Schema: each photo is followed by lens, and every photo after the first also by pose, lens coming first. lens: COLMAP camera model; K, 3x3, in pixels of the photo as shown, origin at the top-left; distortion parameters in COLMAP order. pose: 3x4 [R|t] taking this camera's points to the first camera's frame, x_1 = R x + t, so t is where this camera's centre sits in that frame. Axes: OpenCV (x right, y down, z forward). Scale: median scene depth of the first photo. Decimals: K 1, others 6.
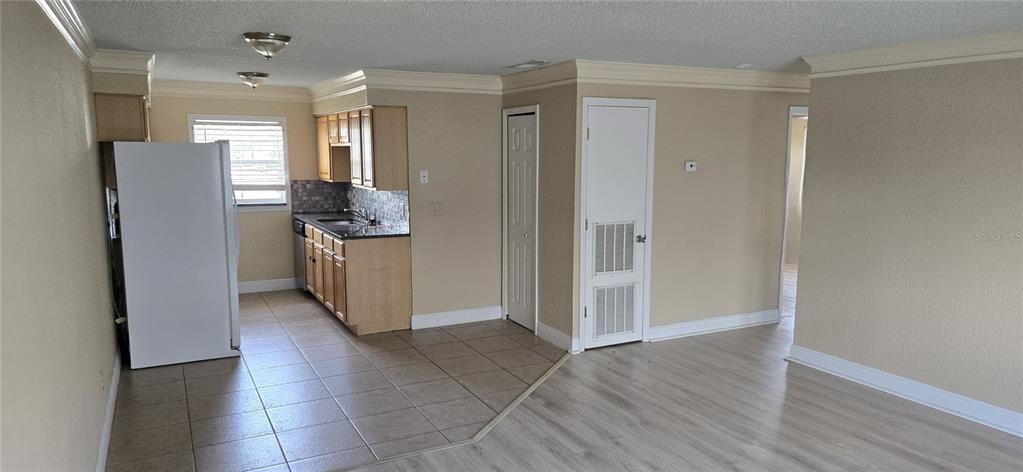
lens RADIAL K [[657.8, 0, 514.2], [0, 657.8, 237.6], [0, 0, 1]] dist [0.039439, 0.000366]
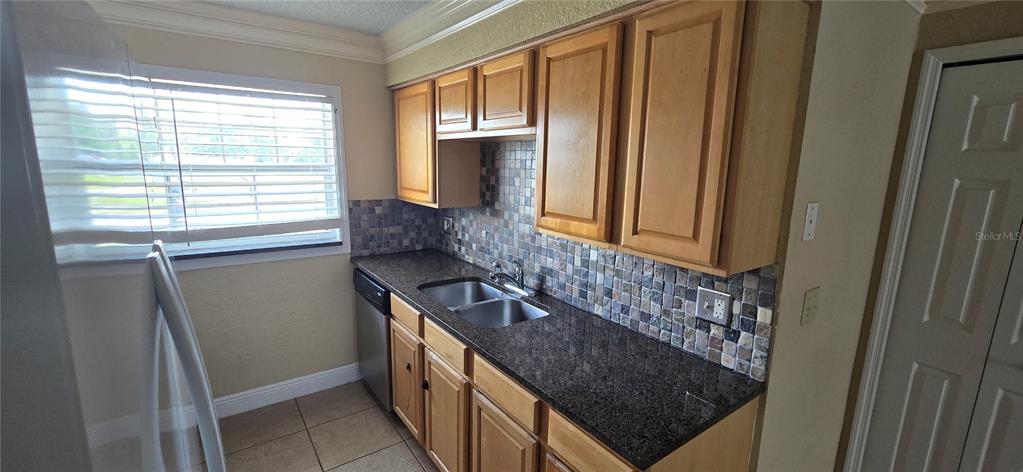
lens RADIAL K [[422.9, 0, 516.6], [0, 422.9, 238.9], [0, 0, 1]] dist [-0.001438, 0.000168]
pose [[0.990585, -0.007470, 0.136696, -0.245289], [0.000062, 0.998535, 0.054117, -0.074043], [-0.136900, -0.053599, 0.989134, 0.619378]]
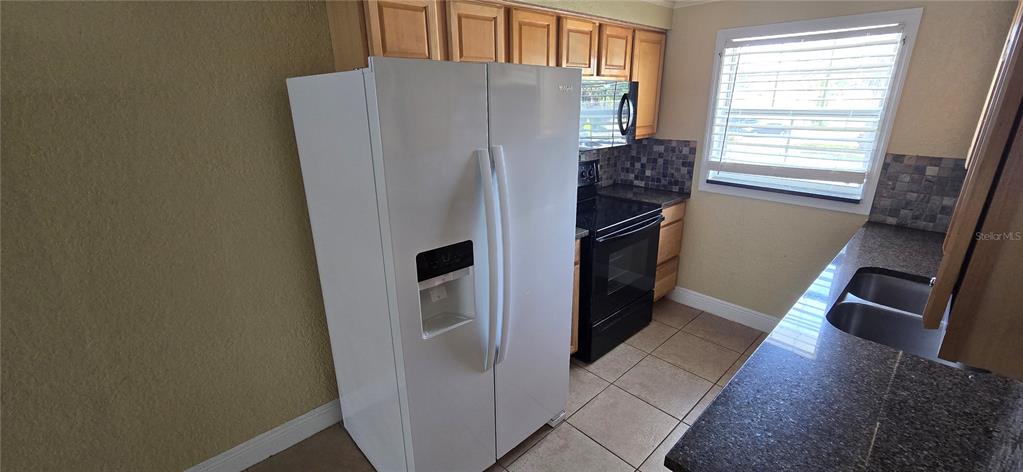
lens RADIAL K [[422.9, 0, 520.9], [0, 422.9, 241.3], [0, 0, 1]] dist [-0.001438, 0.000168]
pose [[0.262549, 0.302329, -0.916332, -0.110931], [-0.123792, 0.952353, 0.278745, -0.079441], [0.956945, 0.040251, 0.287465, 0.666396]]
